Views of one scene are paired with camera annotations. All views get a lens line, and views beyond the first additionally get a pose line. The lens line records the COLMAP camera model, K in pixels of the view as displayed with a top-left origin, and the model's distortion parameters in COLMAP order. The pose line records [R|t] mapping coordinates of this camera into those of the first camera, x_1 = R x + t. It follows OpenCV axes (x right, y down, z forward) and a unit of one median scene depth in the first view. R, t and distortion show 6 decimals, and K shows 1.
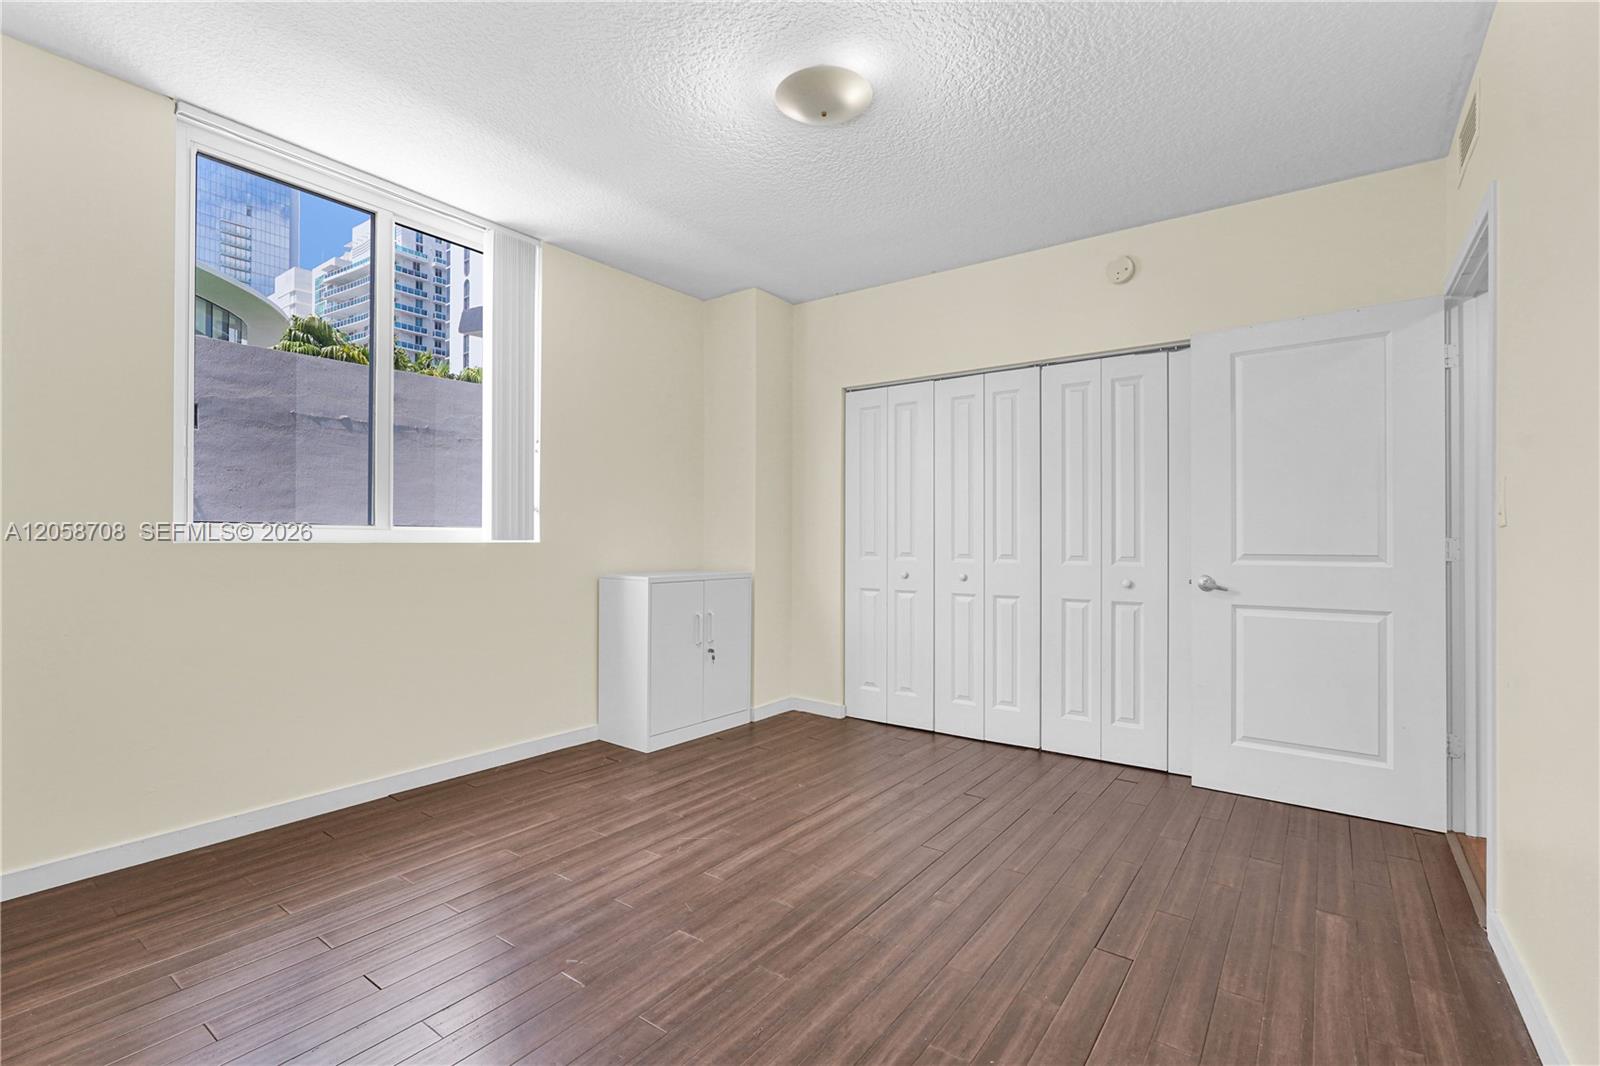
lens RADIAL K [[722.0, 0, 796.0], [0, 722.0, 535.0], [0, 0, 1]] dist [-0.016856, 0.007942]
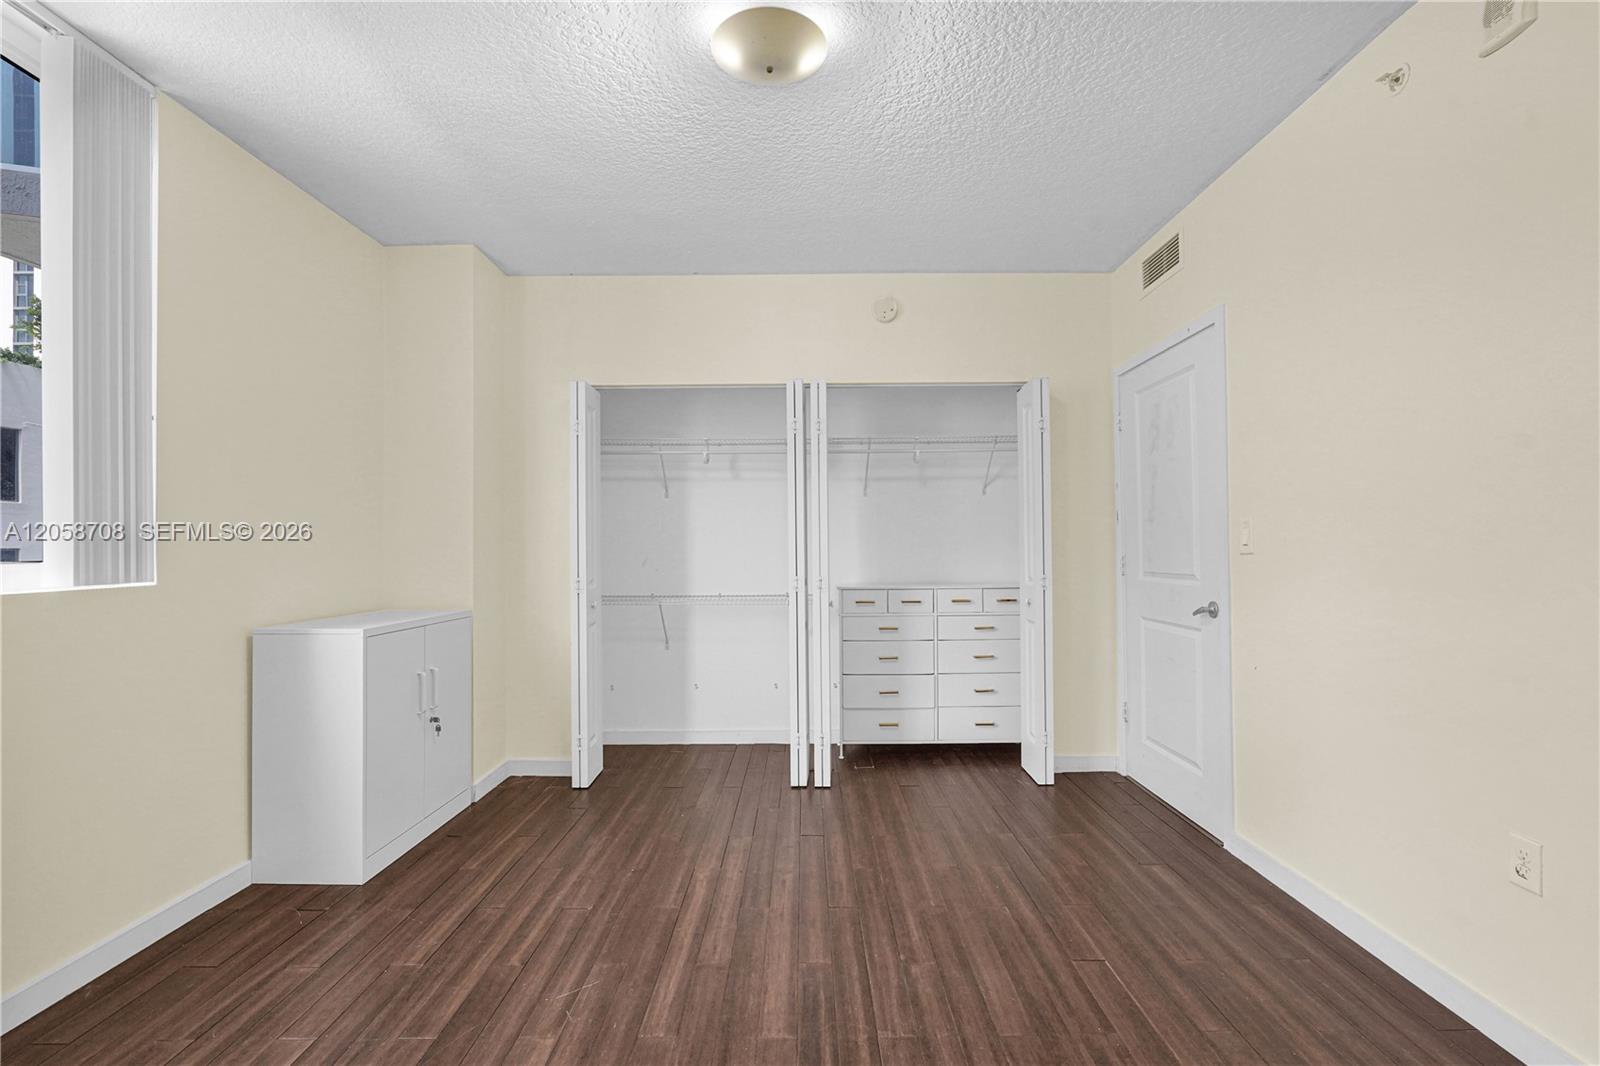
lens RADIAL K [[722.0, 0, 799.9], [0, 722.0, 535.0], [0, 0, 1]] dist [-0.016856, 0.007942]
pose [[0.807976, -0.001361, 0.589213, -0.369137], [0.008262, 0.999925, -0.009019, -0.029524], [-0.589157, 0.012155, 0.807927, 0.265986]]
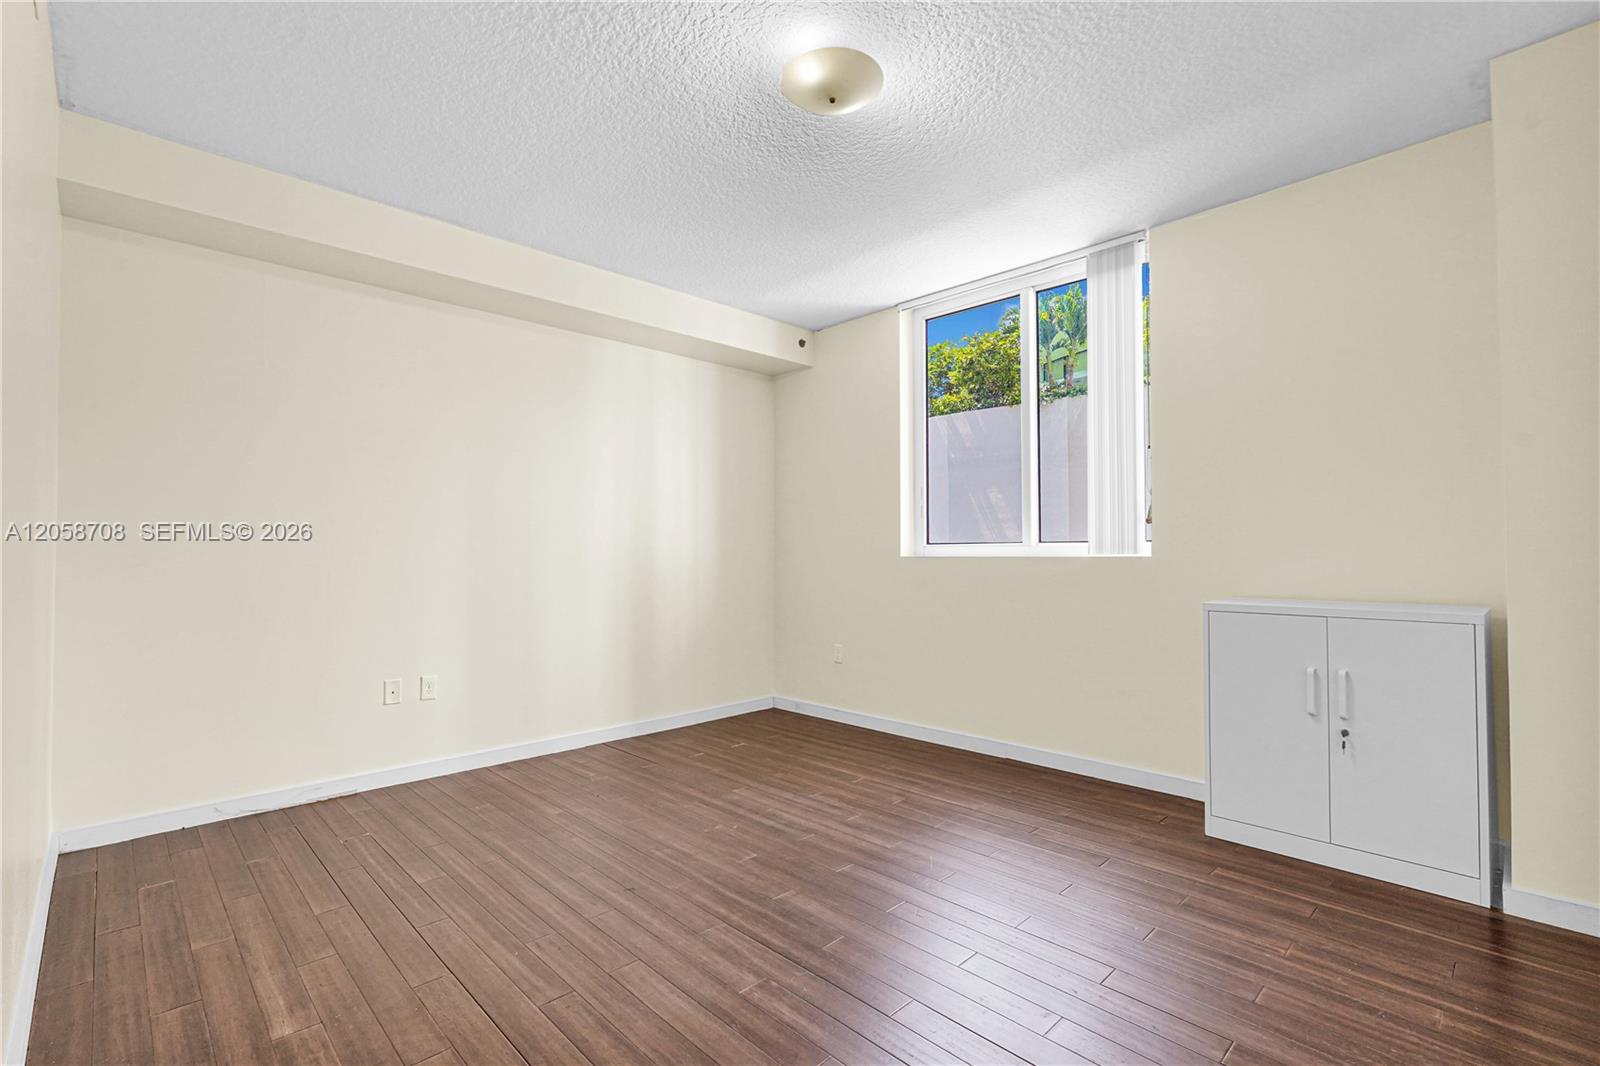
lens RADIAL K [[722.0, 0, 802.6], [0, 722.0, 535.6], [0, 0, 1]] dist [-0.016856, 0.007942]
pose [[-0.153593, -0.026776, -0.987771, 0.827735], [0.007850, 0.999568, -0.028316, 0.008789], [0.988103, -0.012103, -0.153316, 0.949464]]
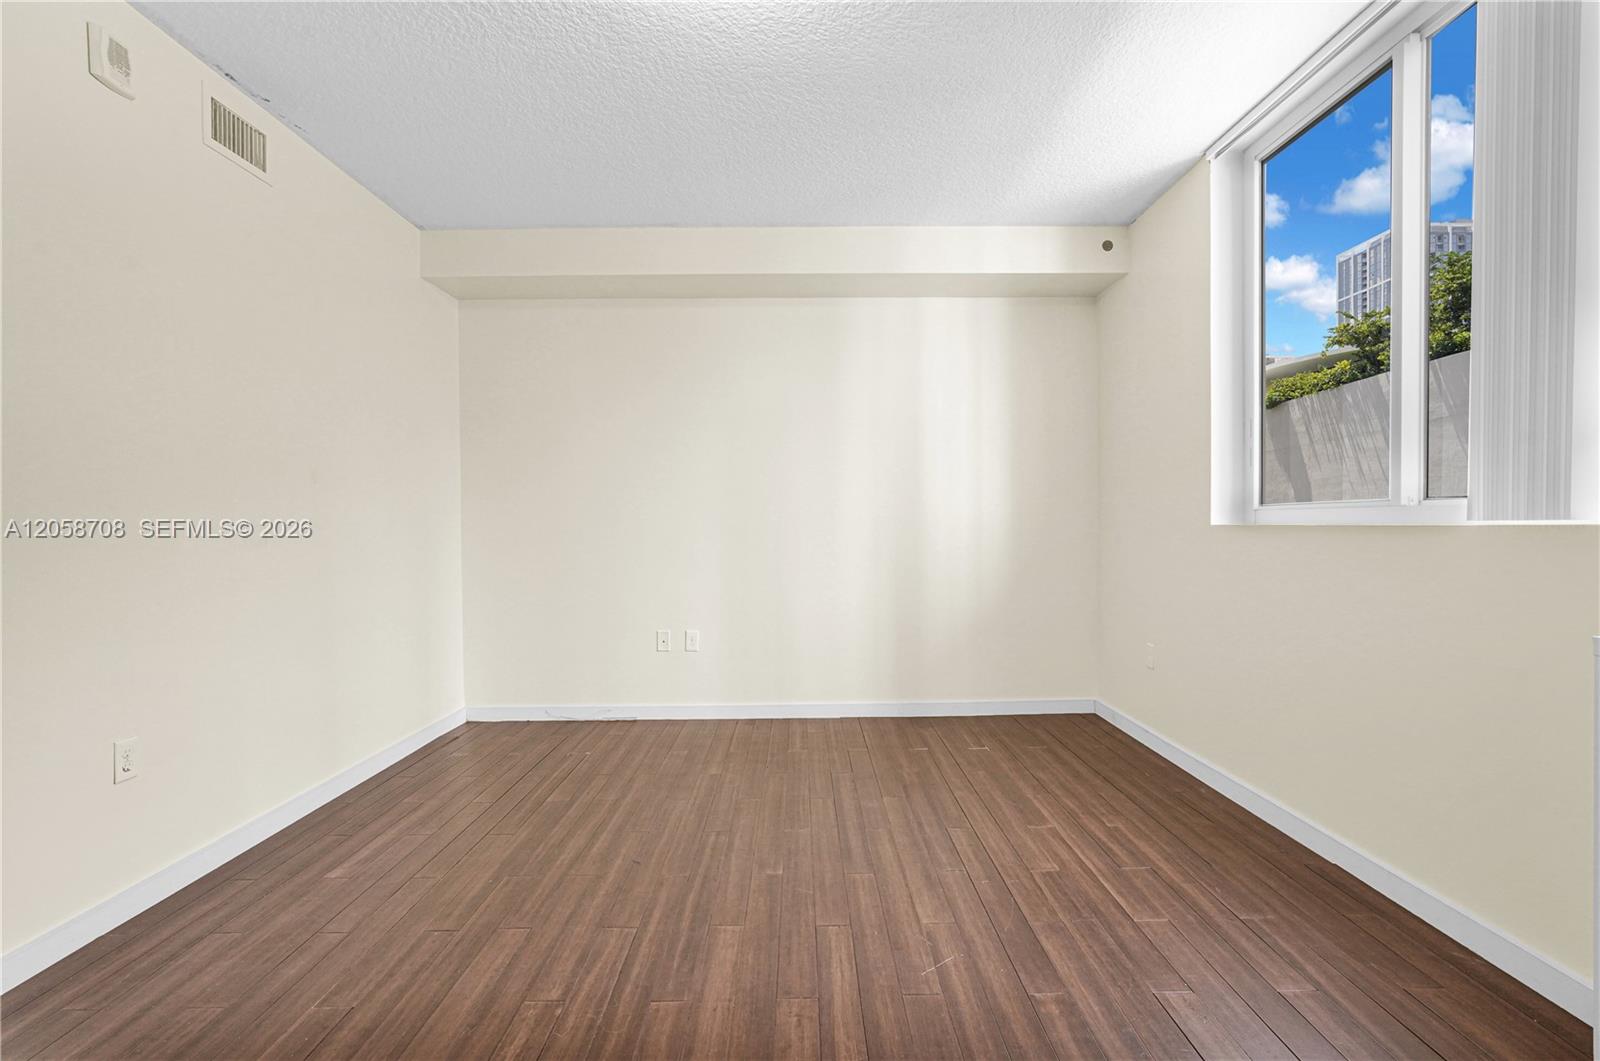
lens RADIAL K [[722.0, 0, 812.5], [0, 722.0, 527.8], [0, 0, 1]] dist [-0.016856, 0.007942]
pose [[-0.793638, 0.008301, -0.608334, 0.350995], [0.009745, 0.999952, 0.000931, 0.008815], [0.608312, -0.005189, -0.793681, 1.415665]]
